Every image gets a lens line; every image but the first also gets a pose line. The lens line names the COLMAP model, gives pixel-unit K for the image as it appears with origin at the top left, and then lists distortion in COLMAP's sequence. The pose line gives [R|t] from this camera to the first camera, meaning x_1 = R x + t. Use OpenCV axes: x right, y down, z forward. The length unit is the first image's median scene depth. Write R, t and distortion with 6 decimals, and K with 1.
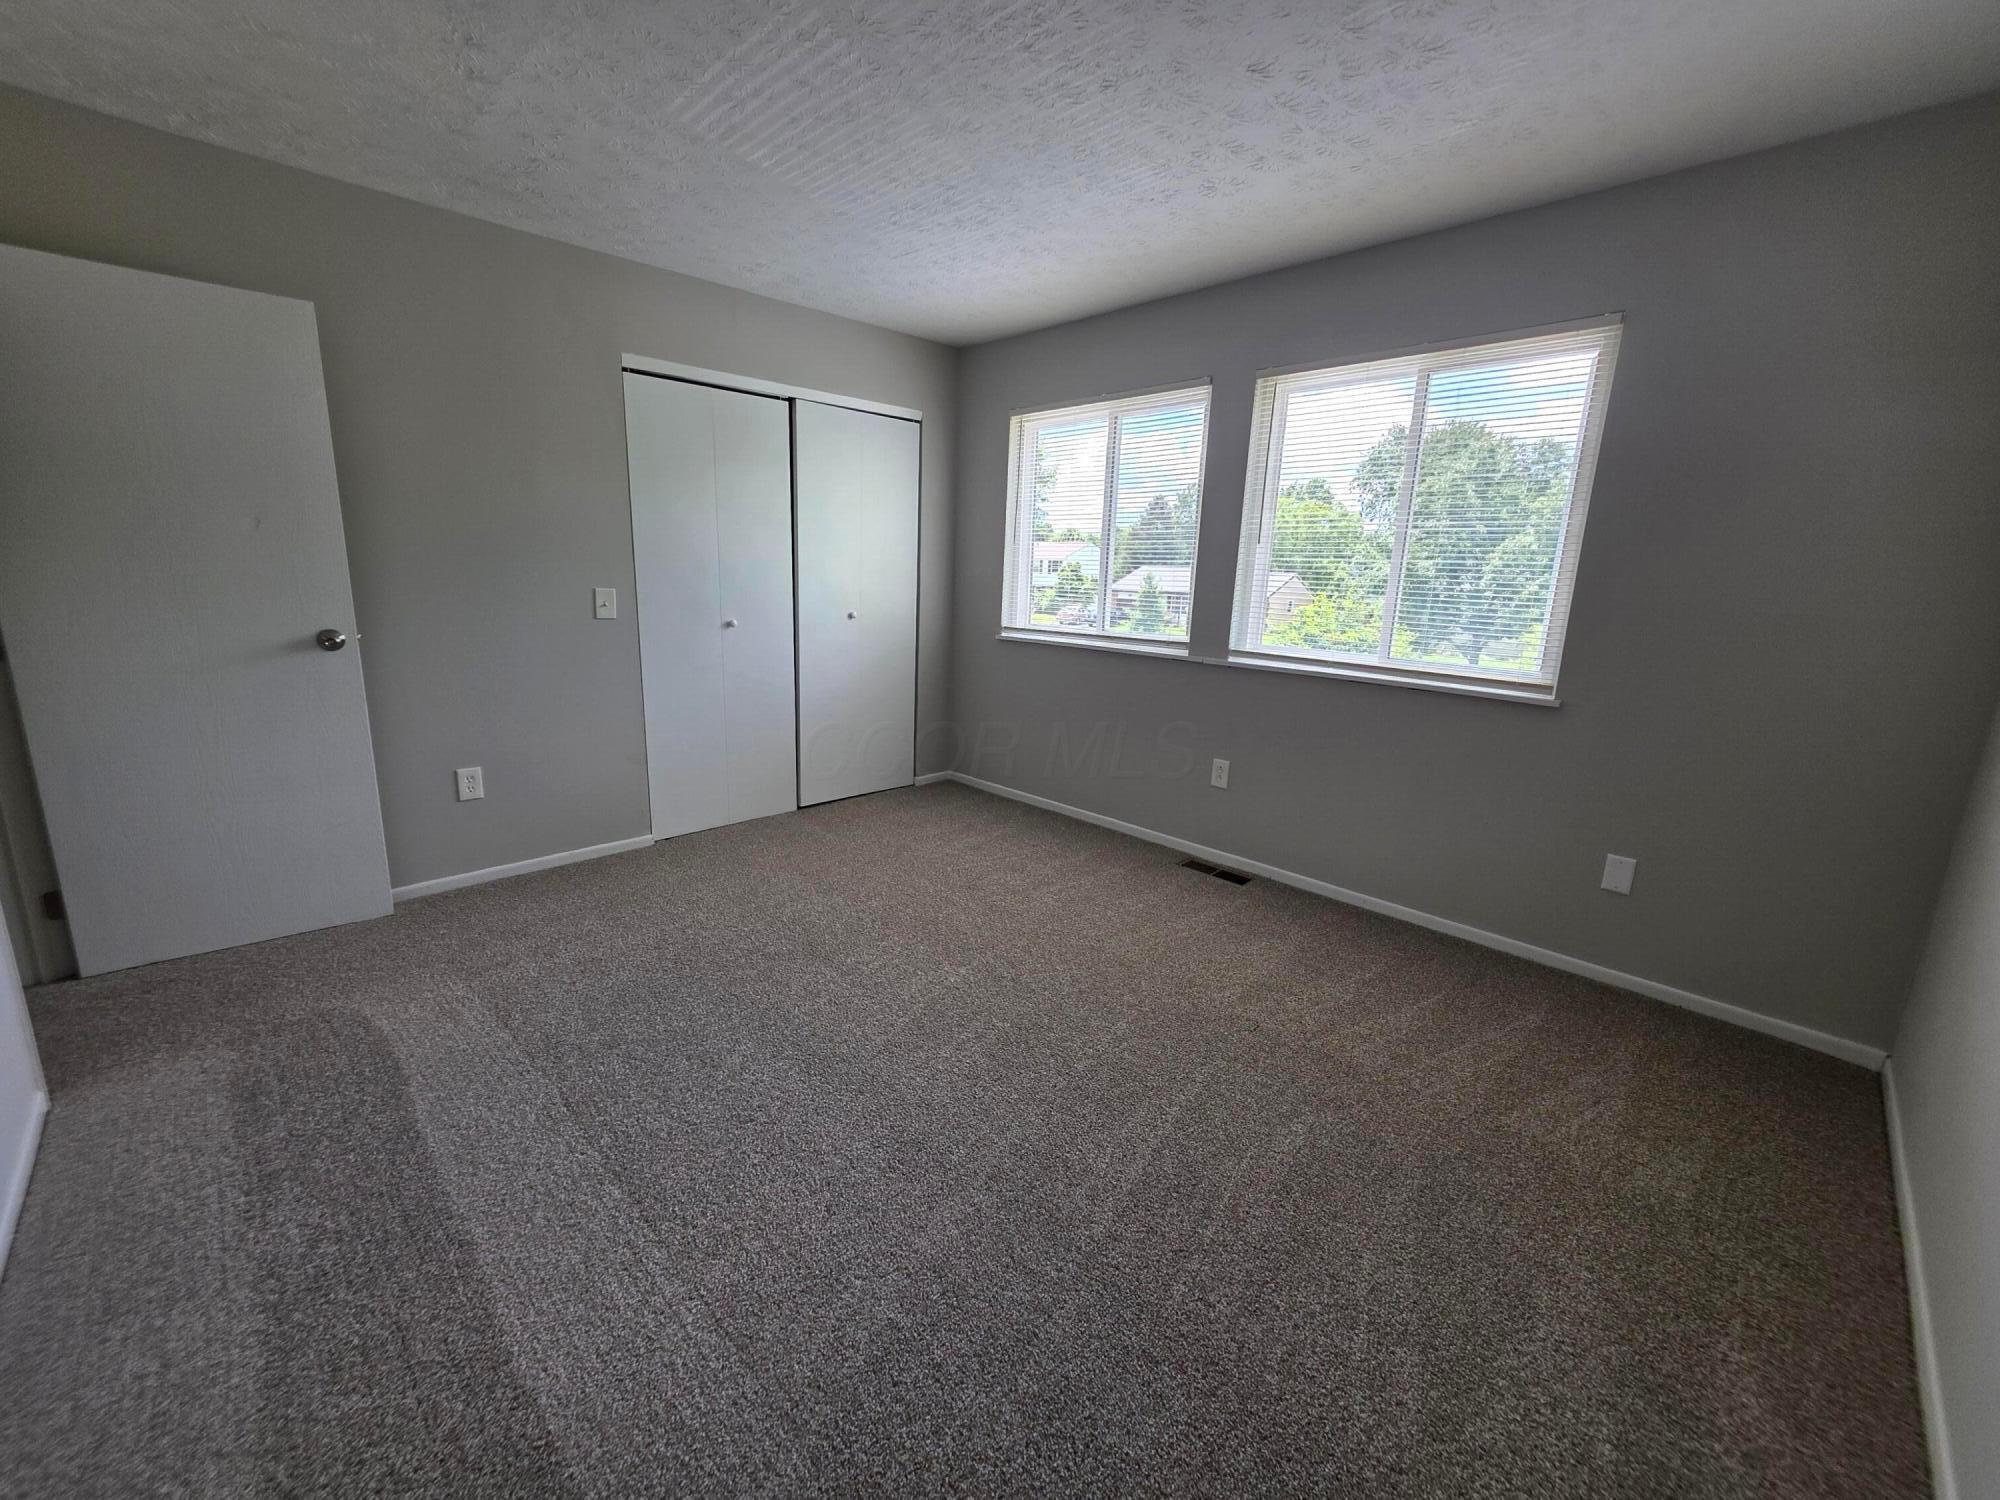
lens RADIAL K [[799.5, 0, 1000.3], [0, 799.5, 743.0], [0, 0, 1]] dist [0.001712, -0.000460]
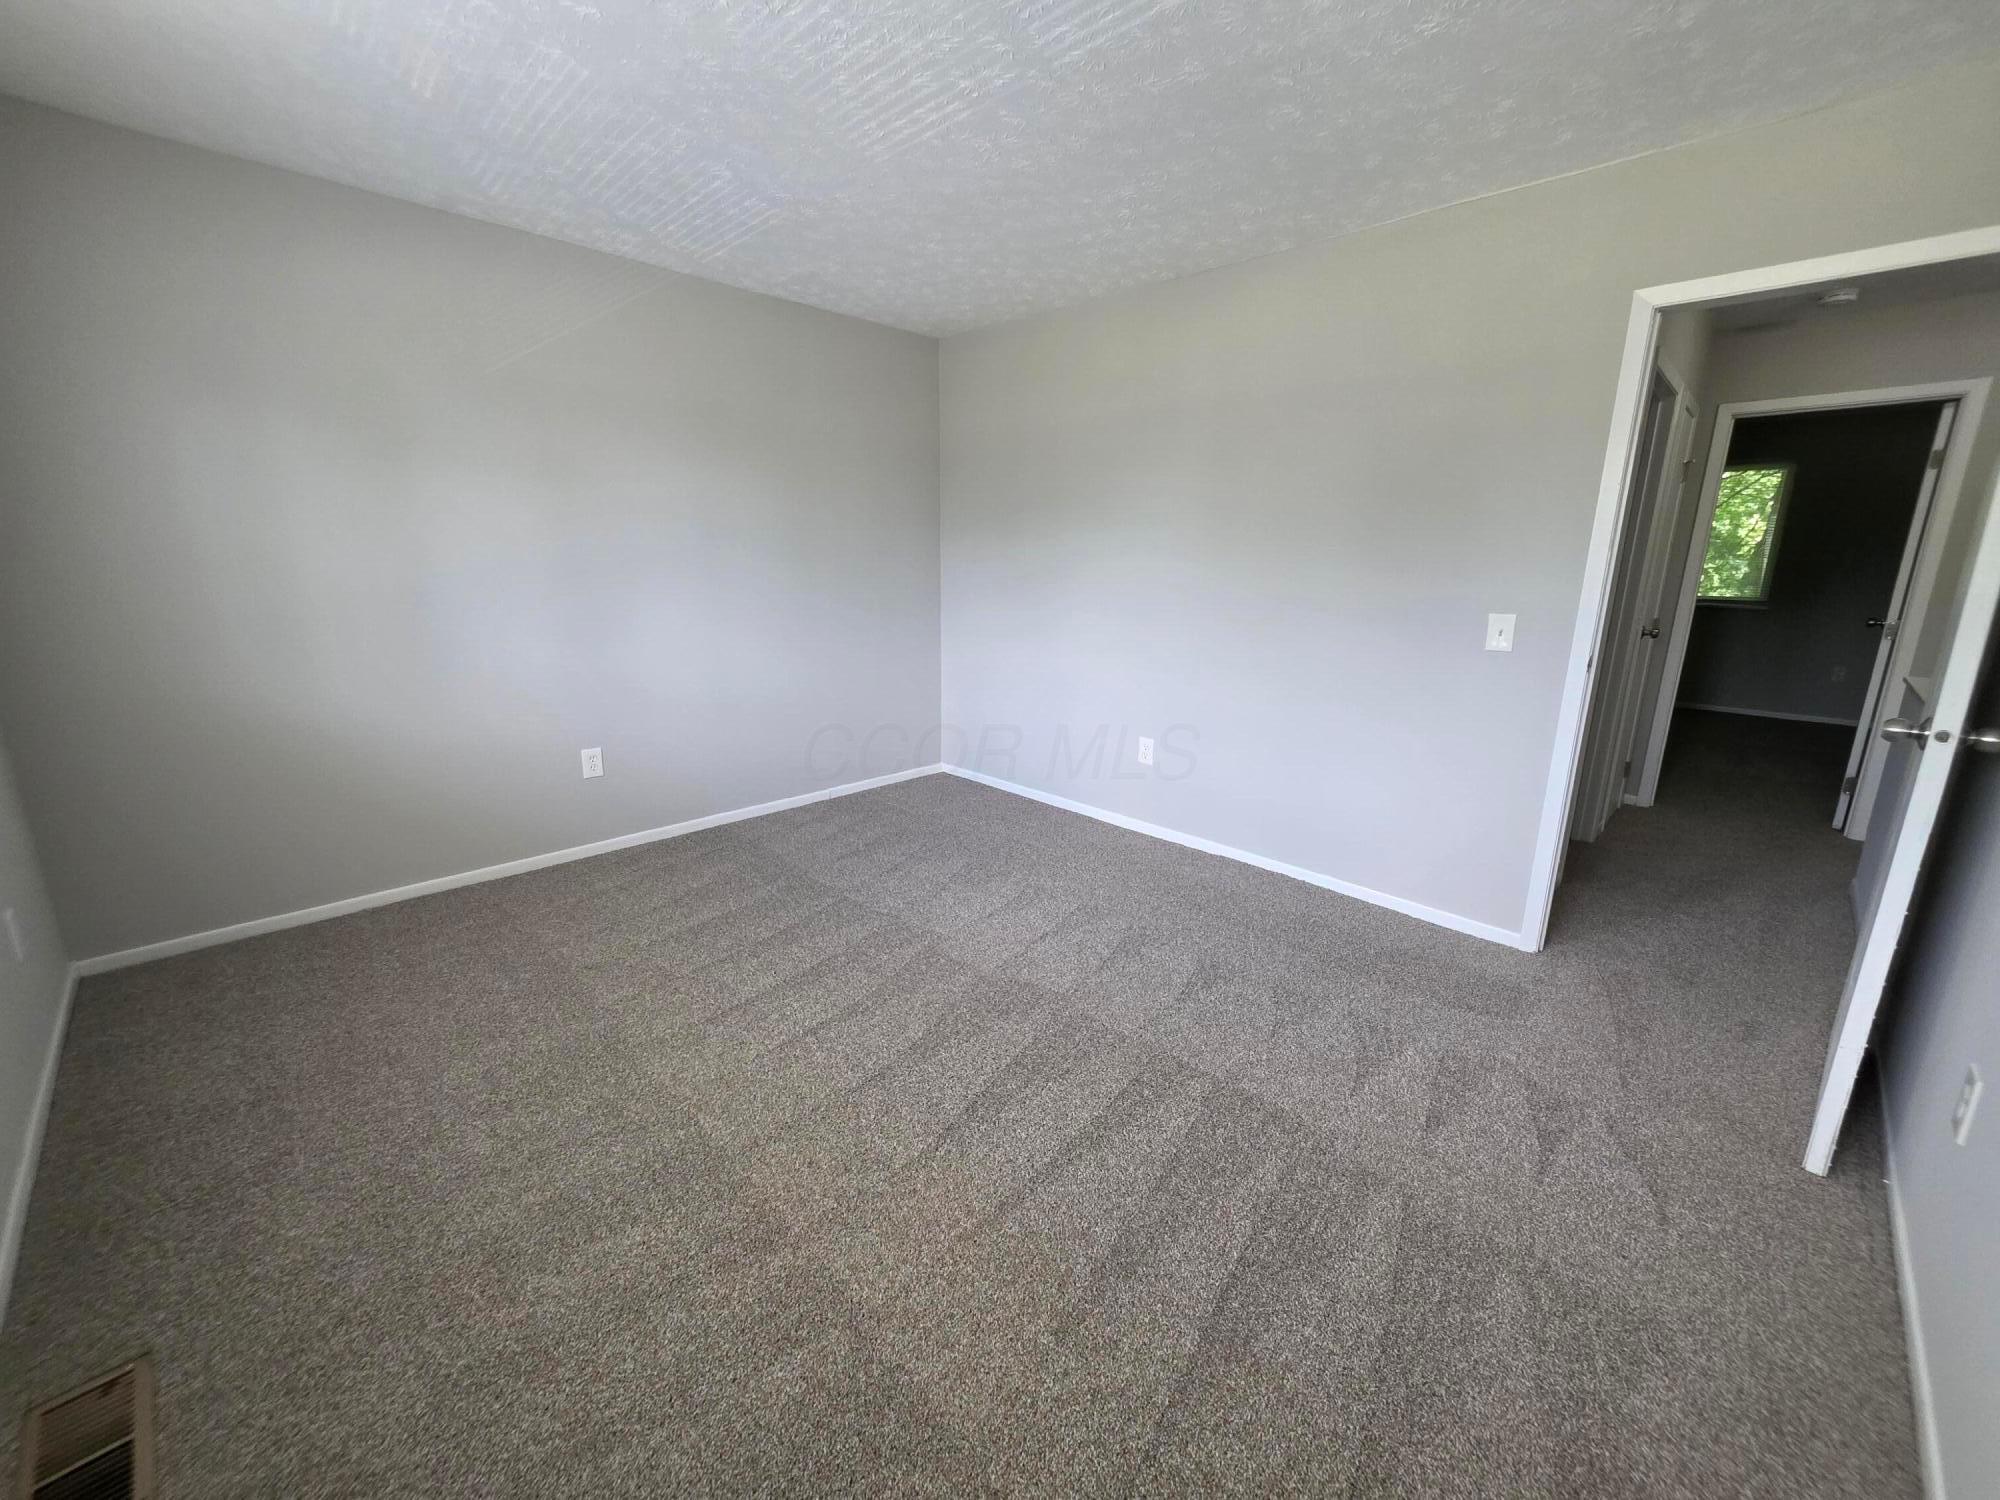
lens RADIAL K [[799.5, 0, 1000.3], [0, 799.5, 743.0], [0, 0, 1]] dist [0.001712, -0.000460]
pose [[-0.998967, -0.039685, -0.022131, -0.092941], [-0.045362, 0.899285, 0.435003, -0.262409], [0.002639, 0.435558, -0.900157, 1.151324]]
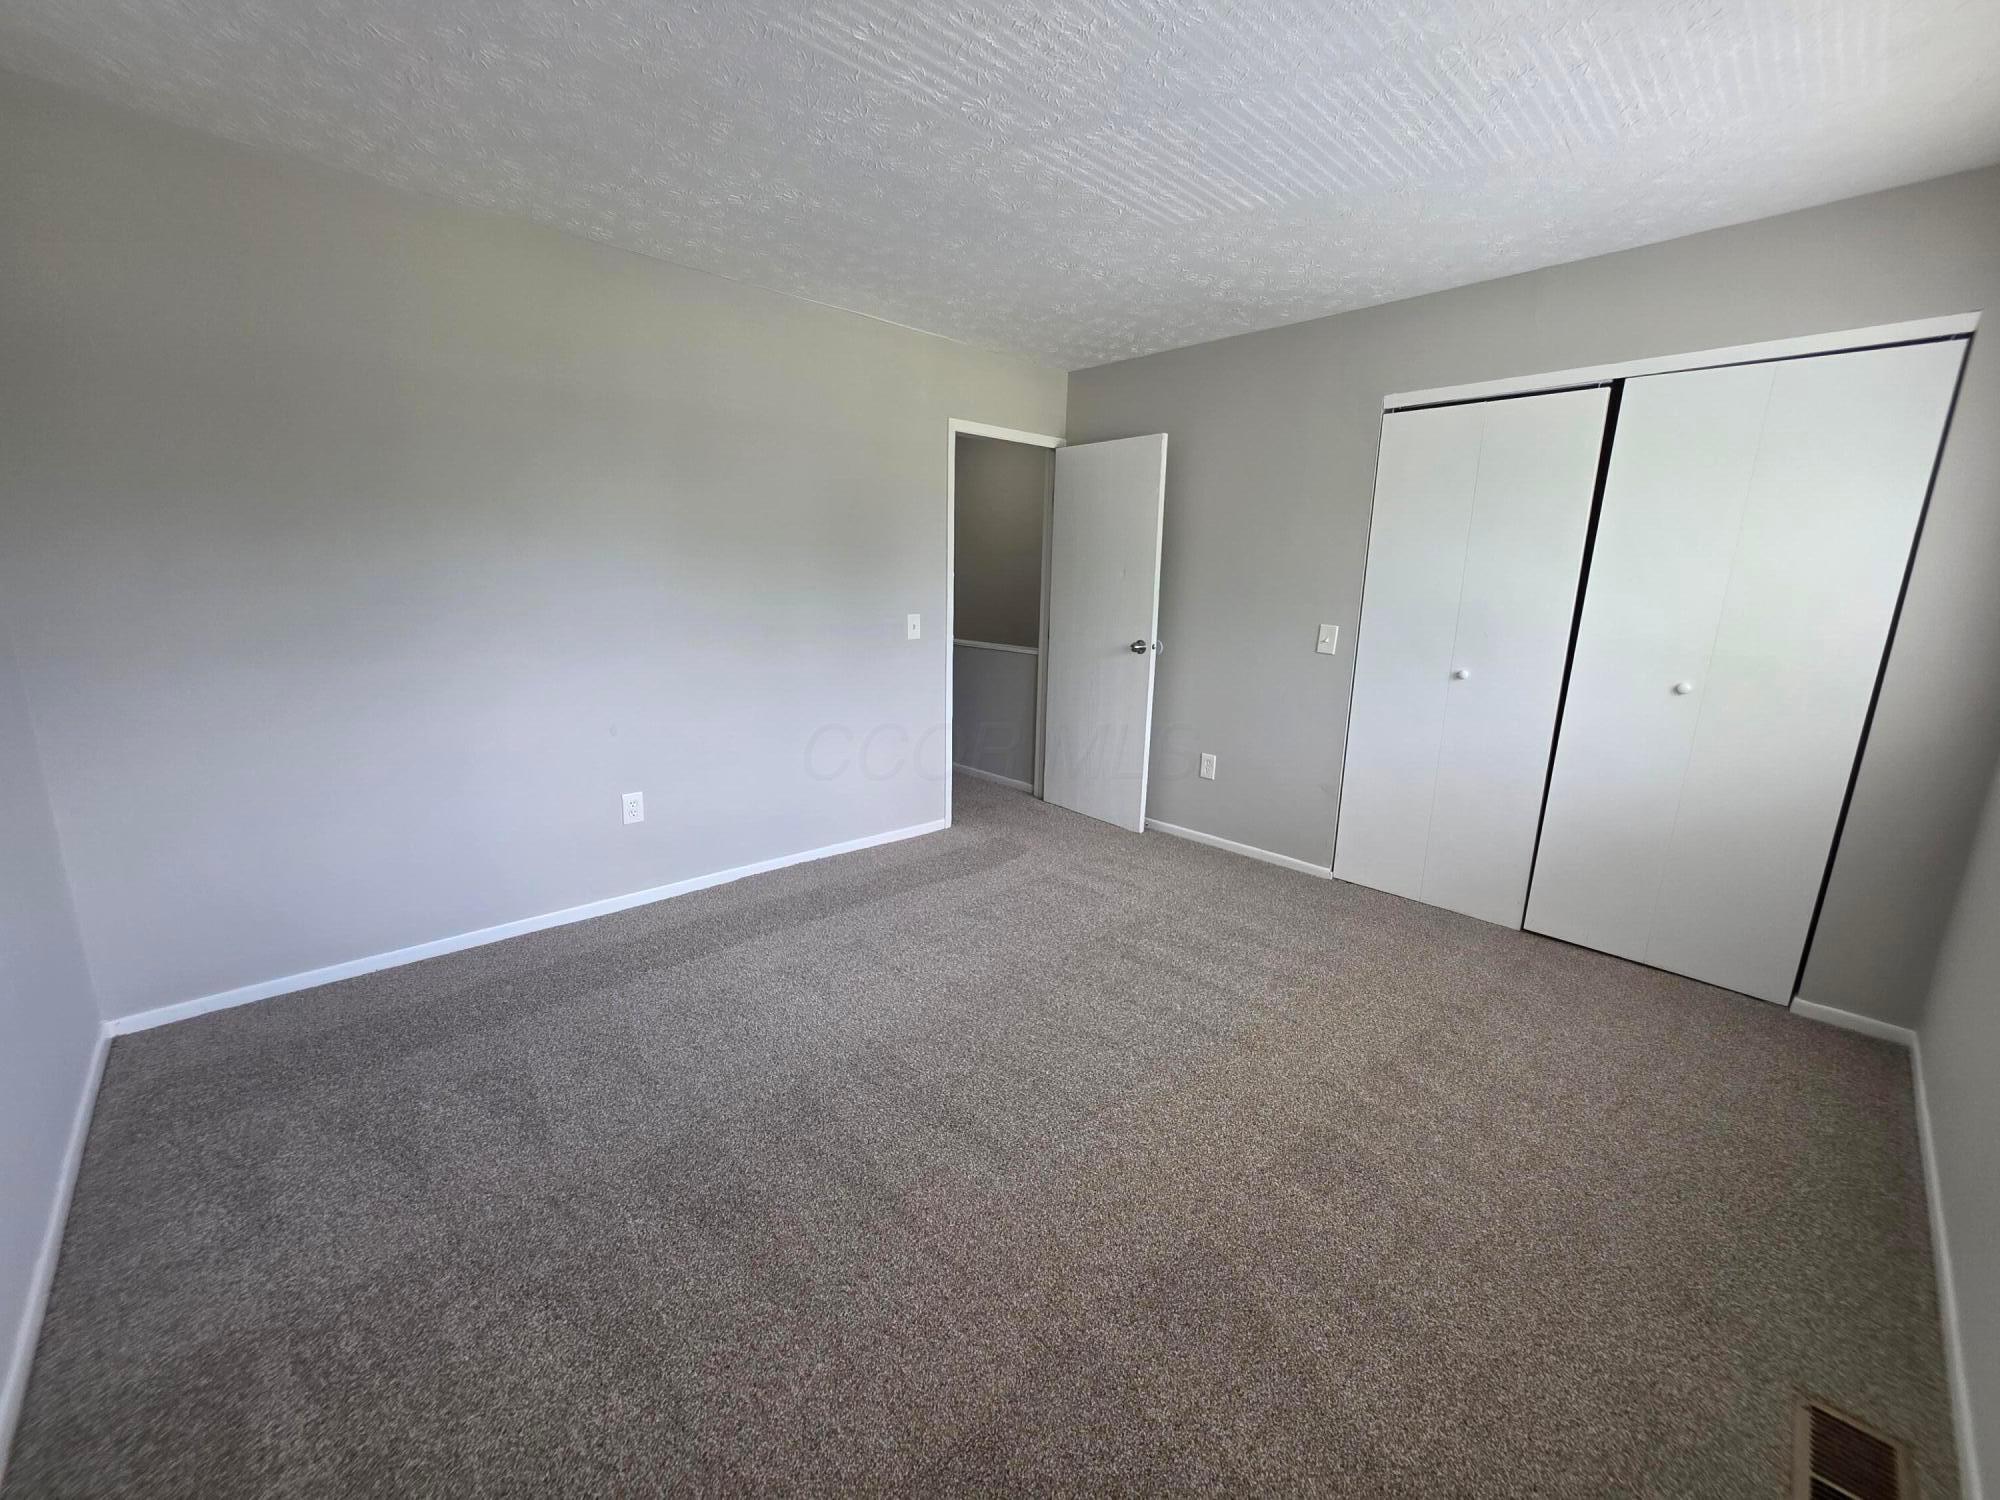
lens RADIAL K [[792.6, 0, 1005.1], [0, 792.6, 747.1], [0, 0, 1]] dist [-0.000581, 0.000224]
pose [[-0.012552, 0.185466, -0.982571, 0.537750], [-0.239551, 0.953475, 0.183034, -0.120687], [0.970803, 0.237673, 0.032460, 0.549191]]
